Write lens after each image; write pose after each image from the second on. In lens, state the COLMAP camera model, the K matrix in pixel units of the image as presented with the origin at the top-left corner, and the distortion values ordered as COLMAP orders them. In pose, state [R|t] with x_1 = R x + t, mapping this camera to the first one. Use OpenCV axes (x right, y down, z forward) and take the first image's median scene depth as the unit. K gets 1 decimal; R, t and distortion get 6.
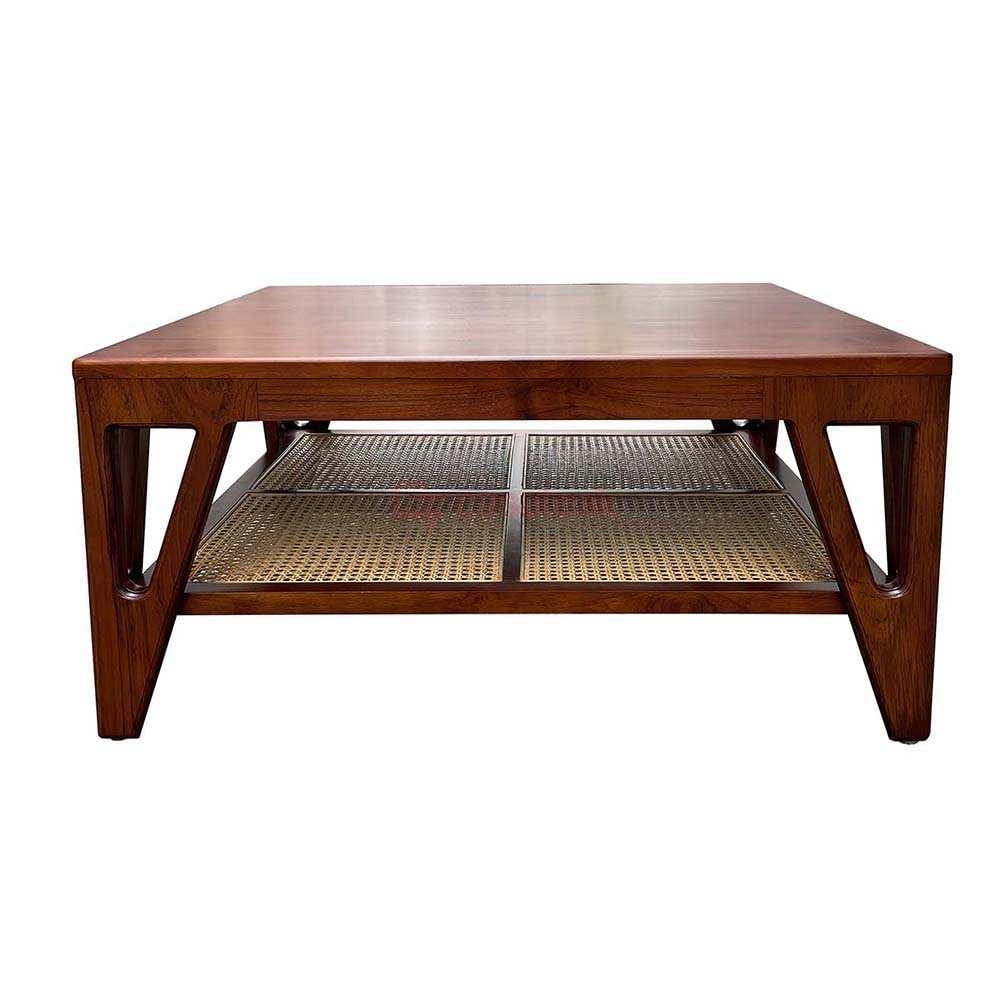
lens RADIAL K [[1215.3, 0, 500.0], [0, 1215.3, 500.0], [0, 0, 1]] dist [0.026390, 0.028879]
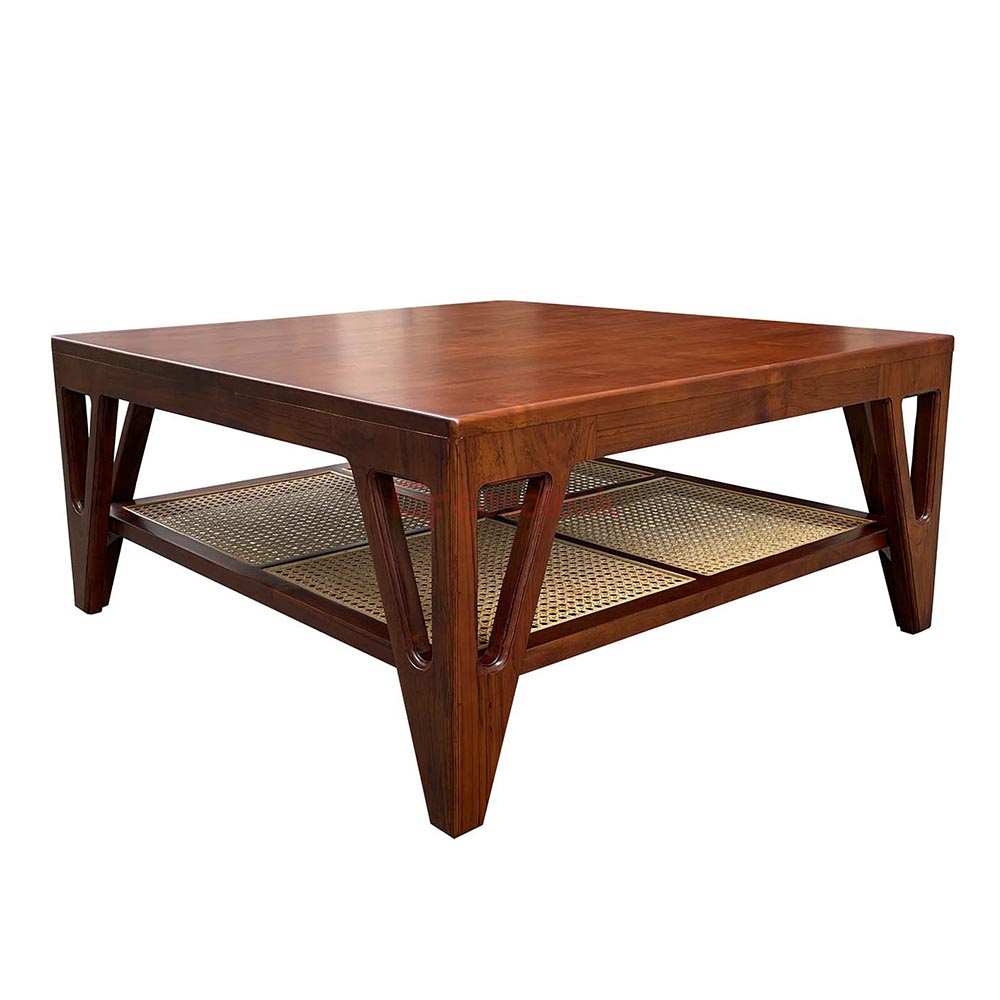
lens RADIAL K [[1215.3, 0, 500.0], [0, 1215.3, 500.0], [0, 0, 1]] dist [0.026390, 0.028879]
pose [[0.748221, -0.164340, 0.642773, -0.884340], [0.177795, 0.983066, 0.044381, -0.087489], [-0.639182, 0.081075, 0.764770, 0.292158]]
